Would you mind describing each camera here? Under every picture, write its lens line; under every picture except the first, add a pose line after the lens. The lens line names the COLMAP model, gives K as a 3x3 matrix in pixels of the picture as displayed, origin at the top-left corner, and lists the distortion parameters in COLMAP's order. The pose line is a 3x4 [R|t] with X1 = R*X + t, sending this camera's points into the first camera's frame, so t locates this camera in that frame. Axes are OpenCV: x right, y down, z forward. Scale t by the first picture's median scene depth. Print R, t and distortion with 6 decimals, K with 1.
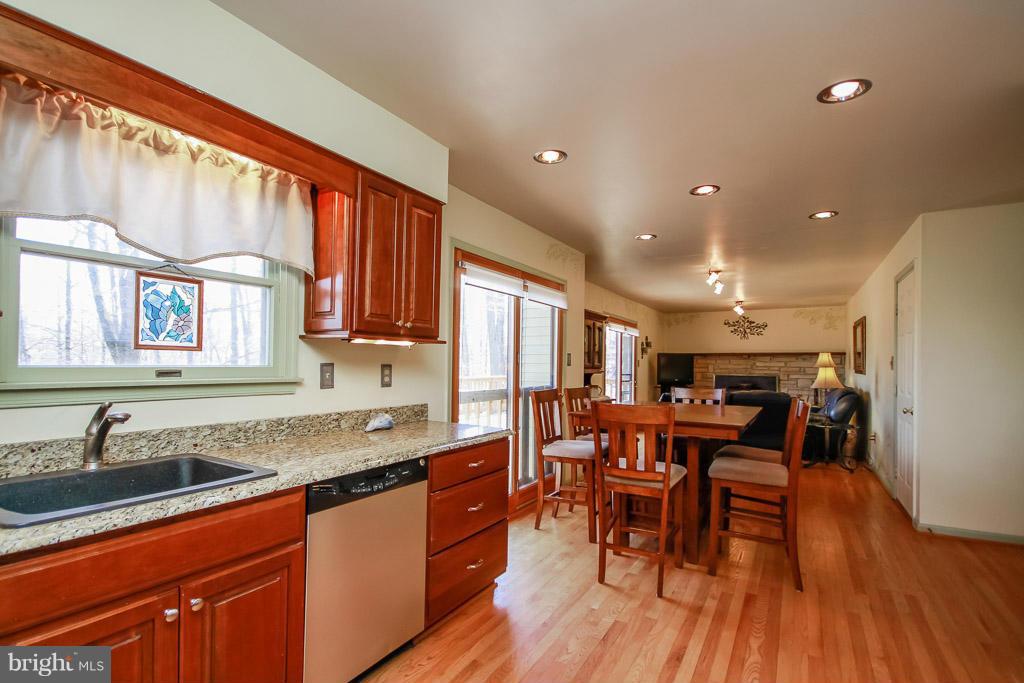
lens RADIAL K [[480.2, 0, 489.9], [0, 480.2, 362.5], [0, 0, 1]] dist [-0.009603, -0.002551]
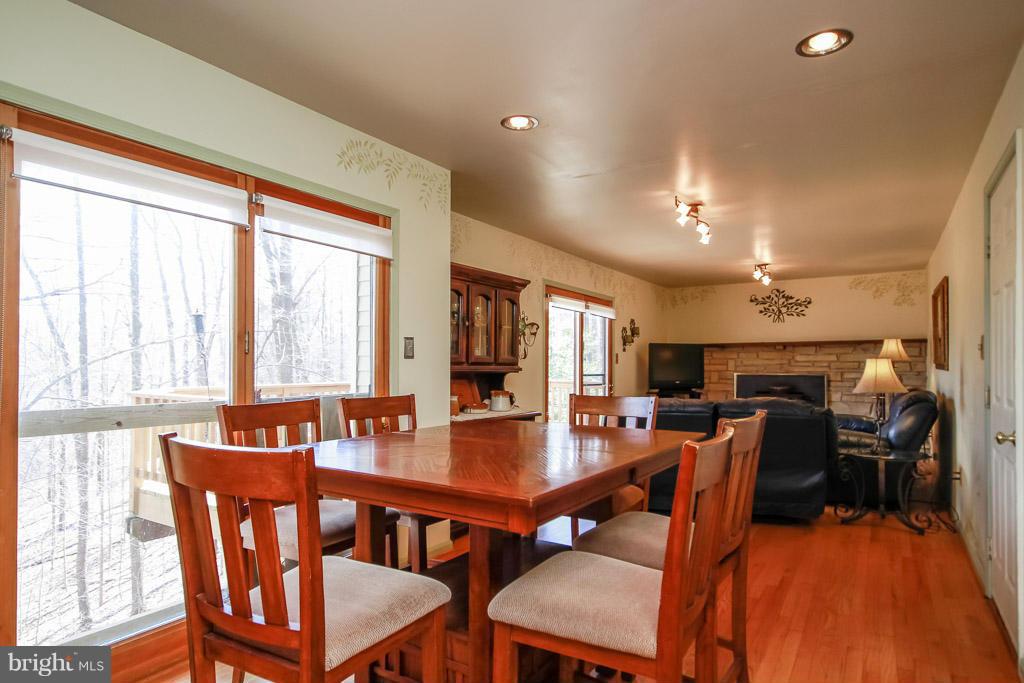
lens RADIAL K [[589.2, 0, 499.7], [0, 589.2, 364.2], [0, 0, 1]] dist [0.007313, 0.001092]
pose [[0.999890, -0.009783, -0.011164, 0.186909], [0.009800, 0.999951, 0.001461, 0.008926], [0.011149, -0.001571, 0.999937, 0.195596]]
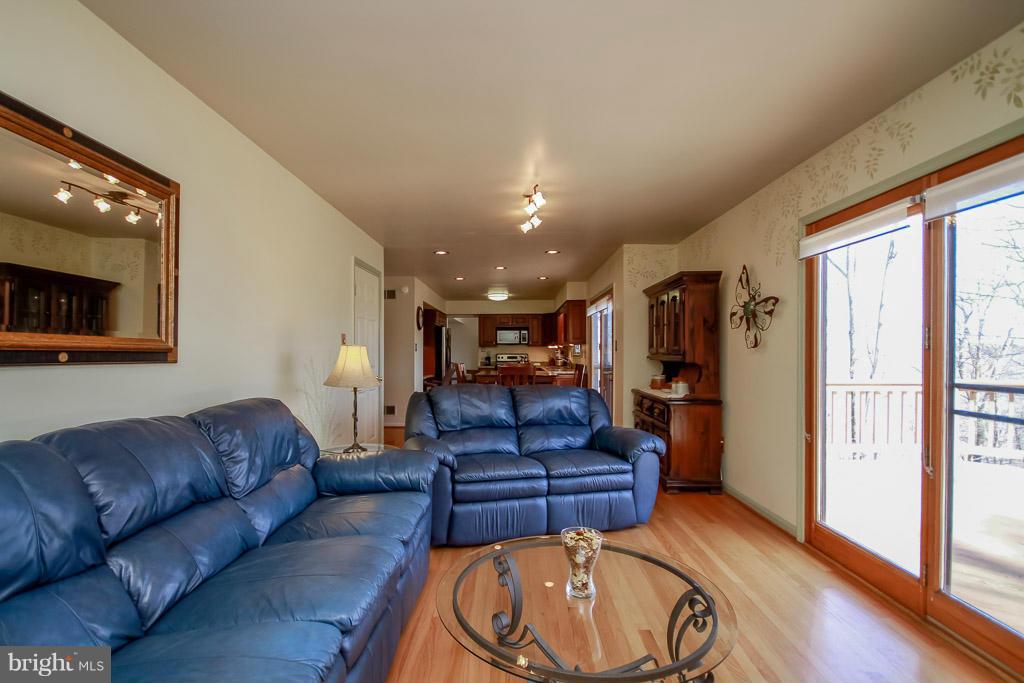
lens RADIAL K [[480.2, 0, 511.5], [0, 480.2, 351.0], [0, 0, 1]] dist [-0.009603, -0.002551]
pose [[-0.847418, -0.014919, -0.530717, 0.632589], [-0.012145, 0.999888, -0.008715, 0.012085], [0.530787, -0.000939, -0.847505, 1.166329]]
